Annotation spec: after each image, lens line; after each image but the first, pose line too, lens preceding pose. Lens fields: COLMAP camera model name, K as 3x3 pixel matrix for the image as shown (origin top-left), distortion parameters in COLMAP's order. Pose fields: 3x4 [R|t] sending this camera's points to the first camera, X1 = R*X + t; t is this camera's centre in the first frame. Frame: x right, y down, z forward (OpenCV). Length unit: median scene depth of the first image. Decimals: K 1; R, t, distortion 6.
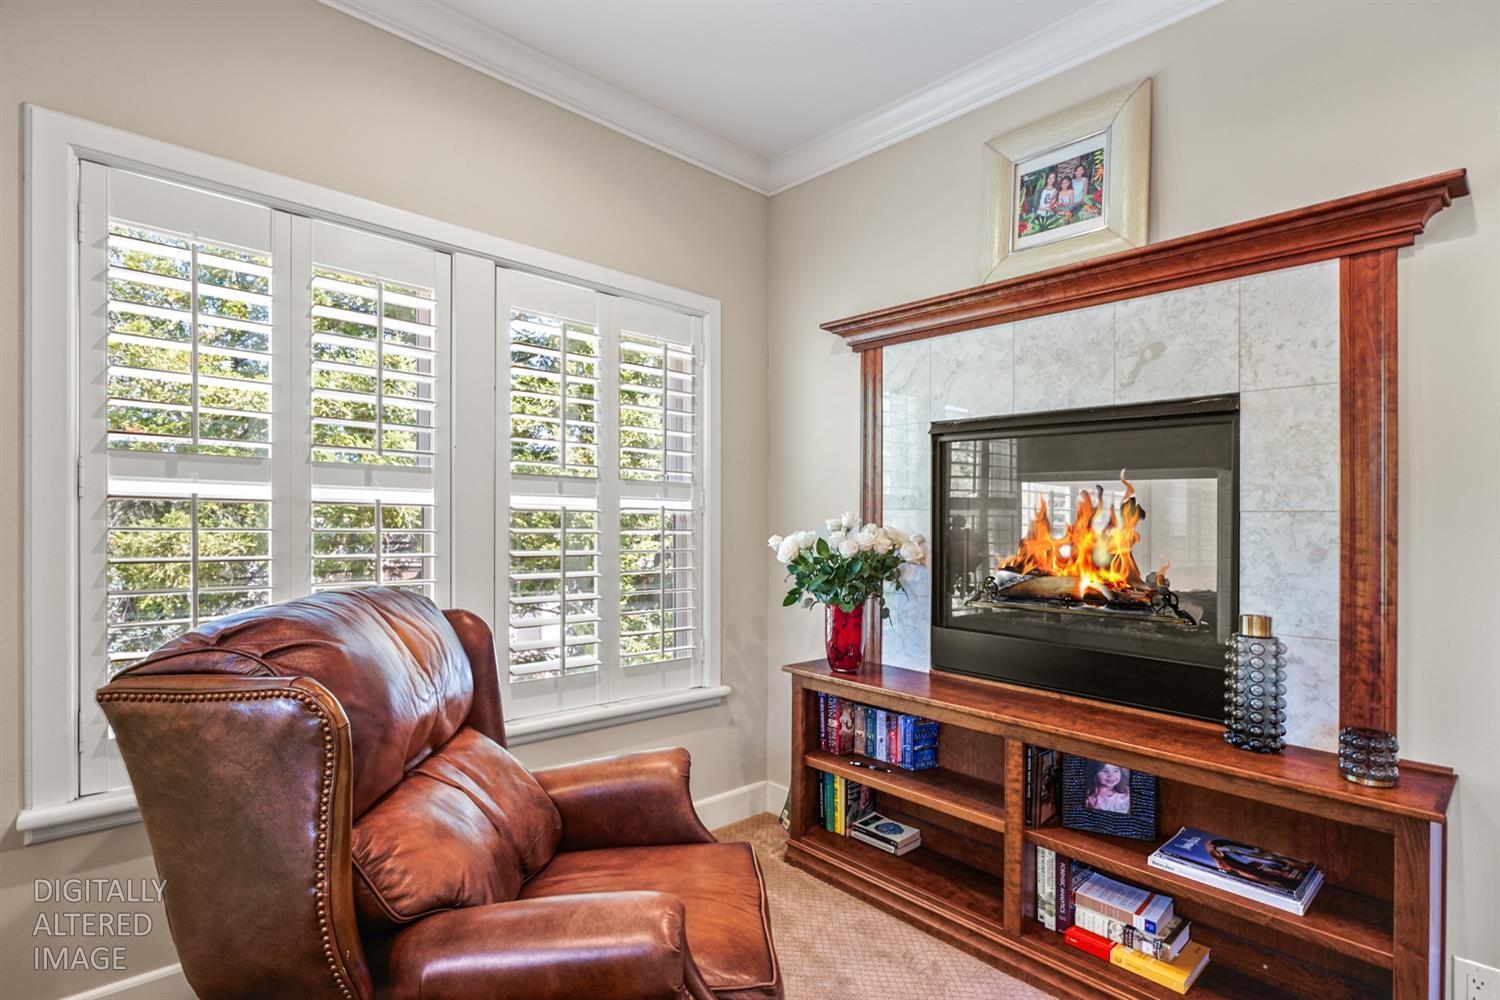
lens RADIAL K [[738.1, 0, 728.4], [0, 738.1, 516.5], [0, 0, 1]] dist [-0.011142, 0.001001]
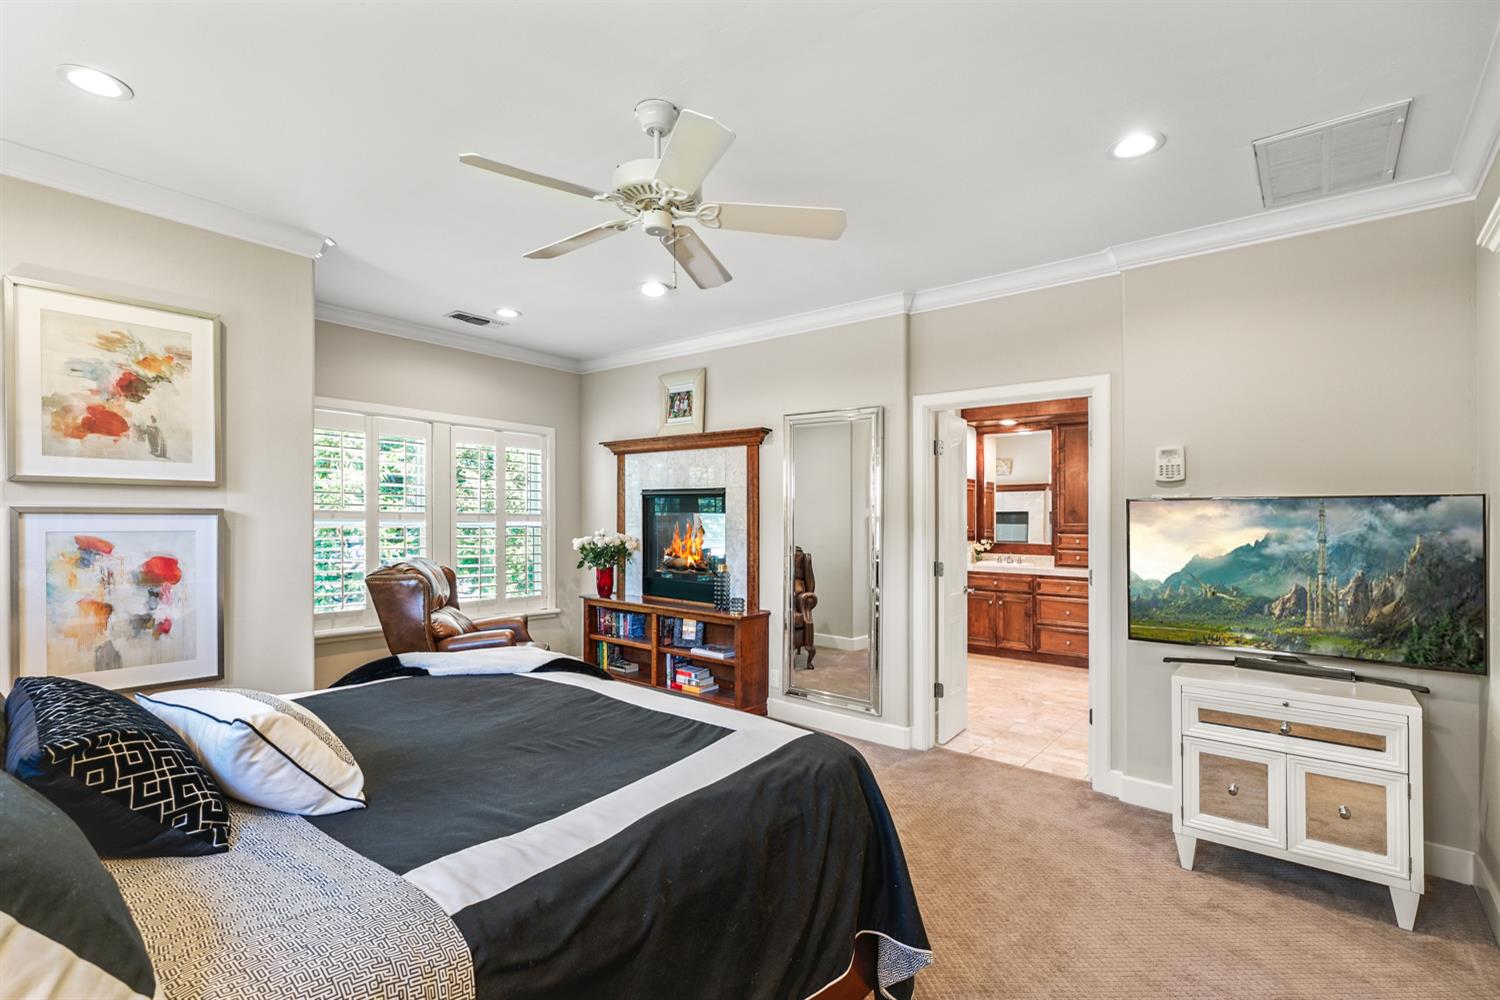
lens RADIAL K [[707.1, 0, 723.9], [0, 707.1, 518.8], [0, 0, 1]] dist [-0.005574, 0.000037]
pose [[0.992045, -0.002848, 0.125849, 0.255739], [0.002553, 0.999994, 0.002505, -0.040694], [-0.125855, -0.002164, 0.992046, -1.290561]]
